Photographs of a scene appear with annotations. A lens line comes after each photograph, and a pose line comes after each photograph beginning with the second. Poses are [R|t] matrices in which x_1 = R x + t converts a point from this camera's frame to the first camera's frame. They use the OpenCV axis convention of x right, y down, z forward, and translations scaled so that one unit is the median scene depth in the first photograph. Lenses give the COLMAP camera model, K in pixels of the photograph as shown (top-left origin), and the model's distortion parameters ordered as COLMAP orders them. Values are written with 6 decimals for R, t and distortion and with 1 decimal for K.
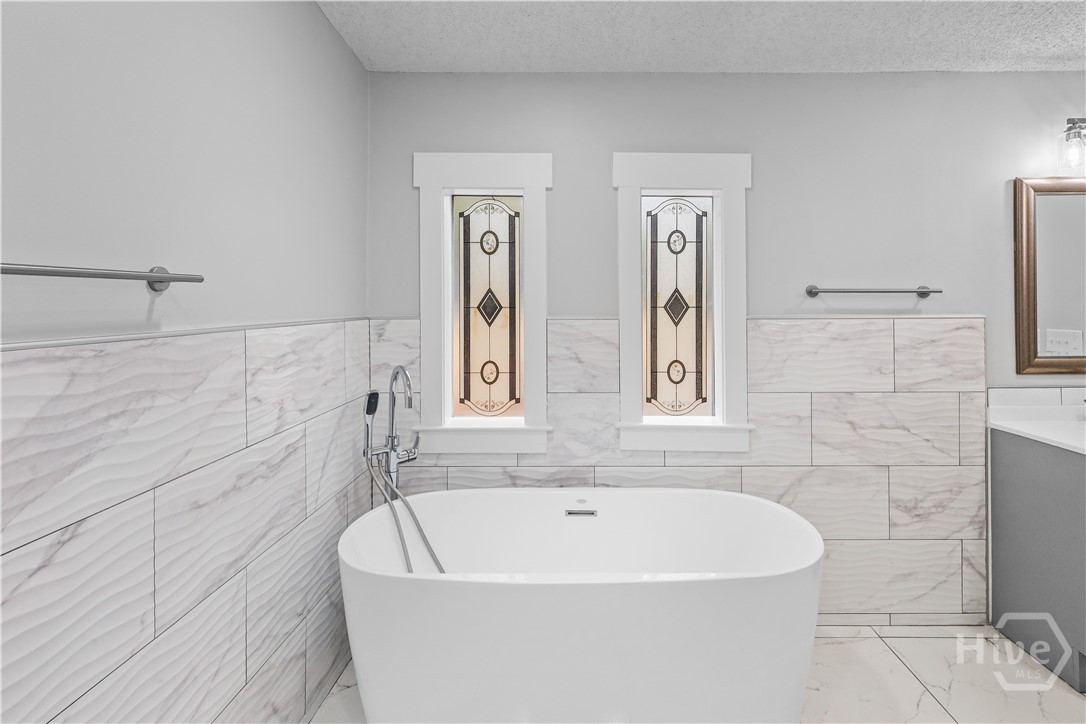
lens RADIAL K [[532.6, 0, 545.3], [0, 532.6, 297.0], [0, 0, 1]] dist [-0.000429, -0.000471]
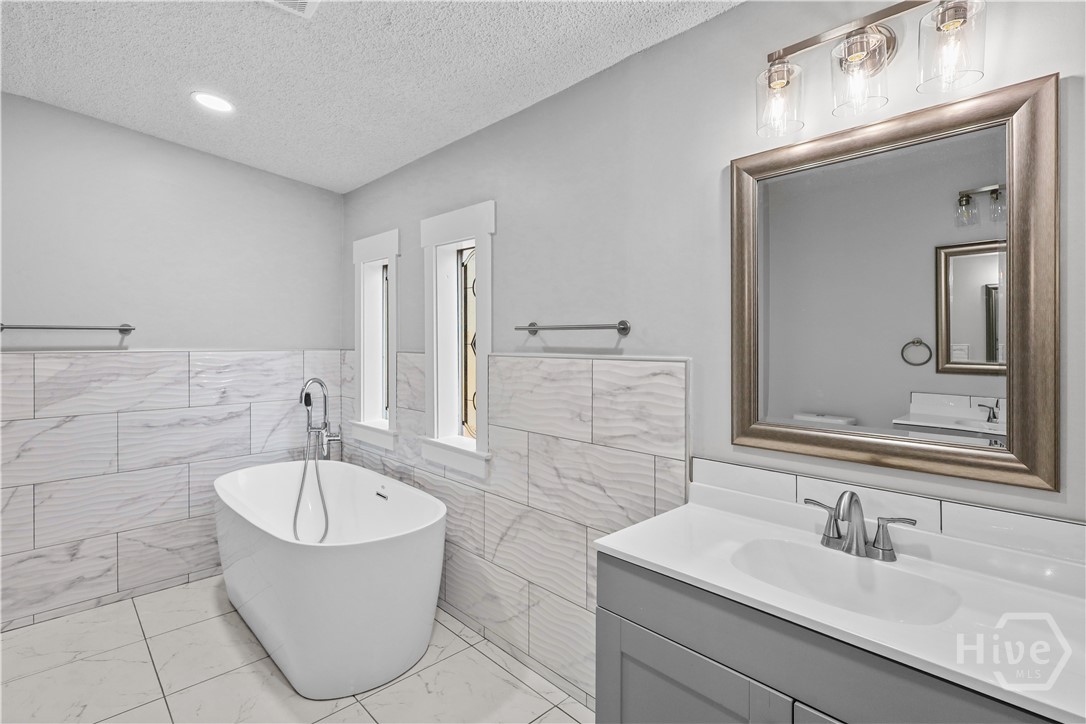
lens RADIAL K [[495.4, 0, 543.8], [0, 495.4, 340.2], [0, 0, 1]] dist [0.000517, 0.000254]
pose [[0.715023, 0.001913, -0.699098, 1.165030], [0.002313, 0.999984, 0.005103, 0.005510], [0.699097, -0.005265, 0.715008, 0.367194]]
